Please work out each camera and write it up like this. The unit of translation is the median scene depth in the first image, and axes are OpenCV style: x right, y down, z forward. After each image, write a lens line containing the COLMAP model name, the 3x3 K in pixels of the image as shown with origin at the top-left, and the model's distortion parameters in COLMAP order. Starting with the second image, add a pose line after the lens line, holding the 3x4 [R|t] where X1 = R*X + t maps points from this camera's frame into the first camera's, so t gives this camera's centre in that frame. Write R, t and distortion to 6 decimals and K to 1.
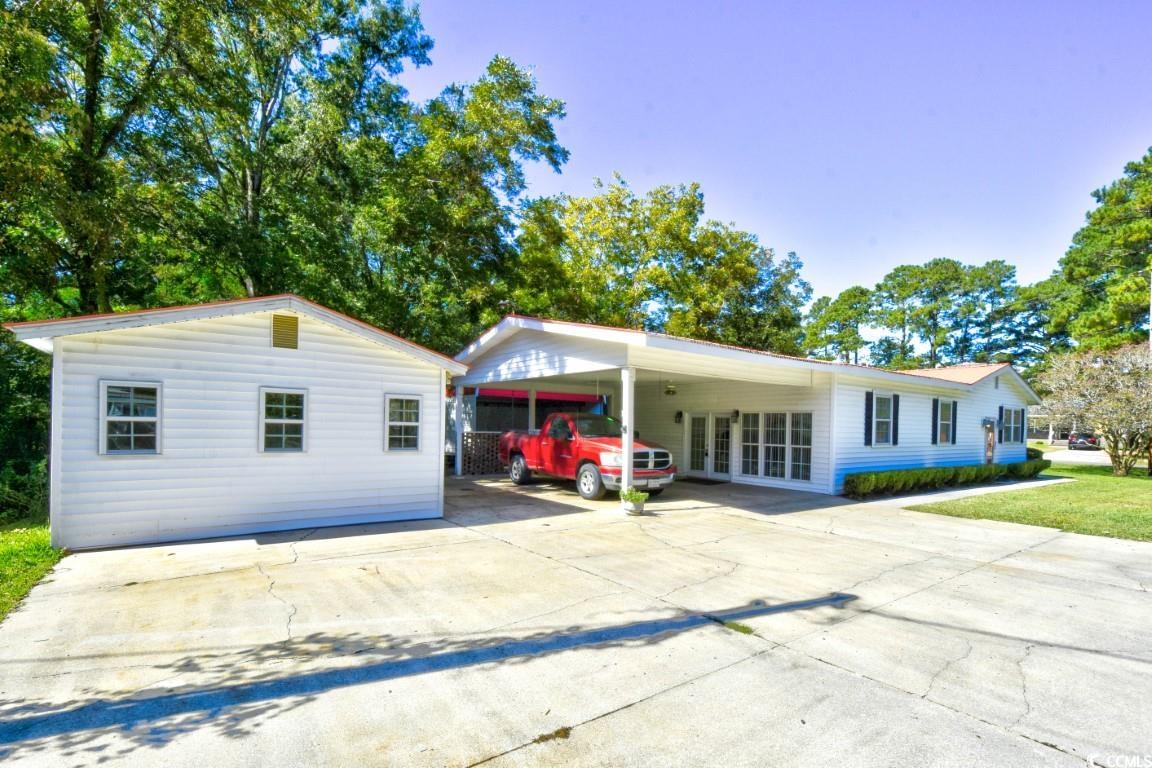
lens RADIAL K [[518.7, 0, 576.0], [0, 518.7, 427.6], [0, 0, 1]] dist [0.001086, -0.000289]
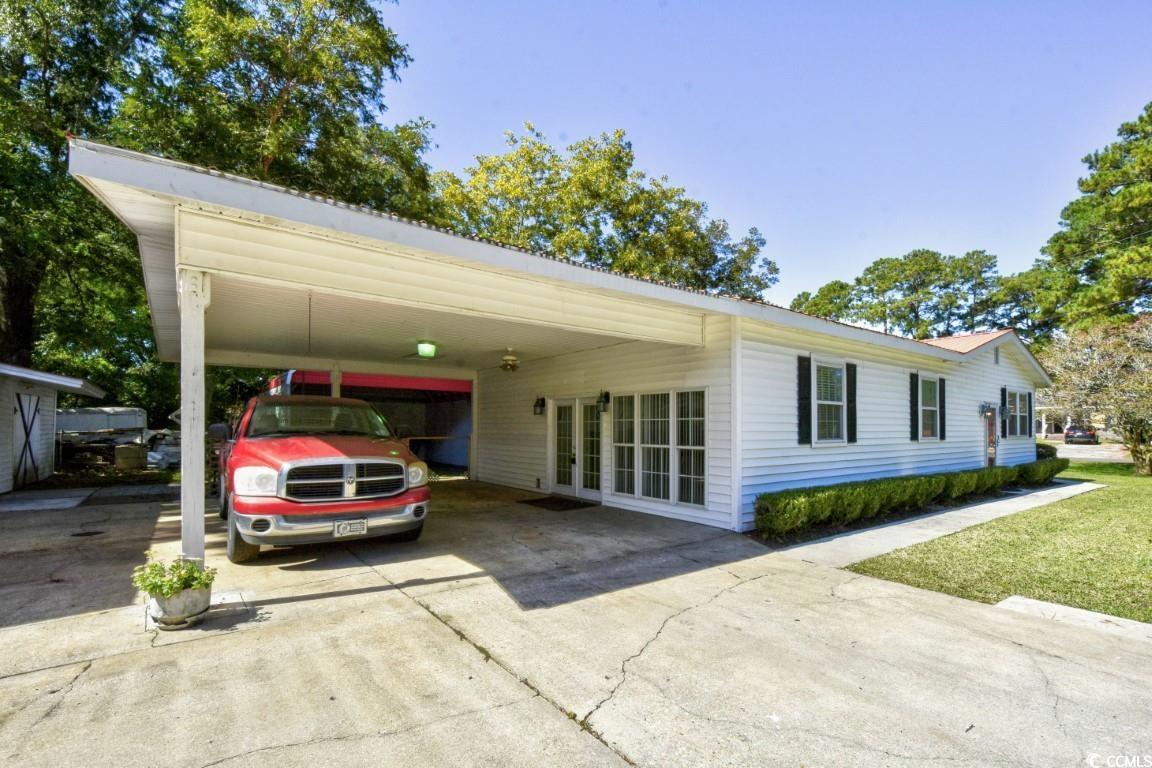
lens RADIAL K [[512.5, 0, 574.9], [0, 512.5, 415.2], [0, 0, 1]] dist [0.000503, 0.000385]
pose [[0.999813, -0.015111, 0.012062, 0.105808], [0.015449, 0.999477, -0.028395, 0.004994], [-0.011626, 0.028576, 0.999524, 0.147872]]
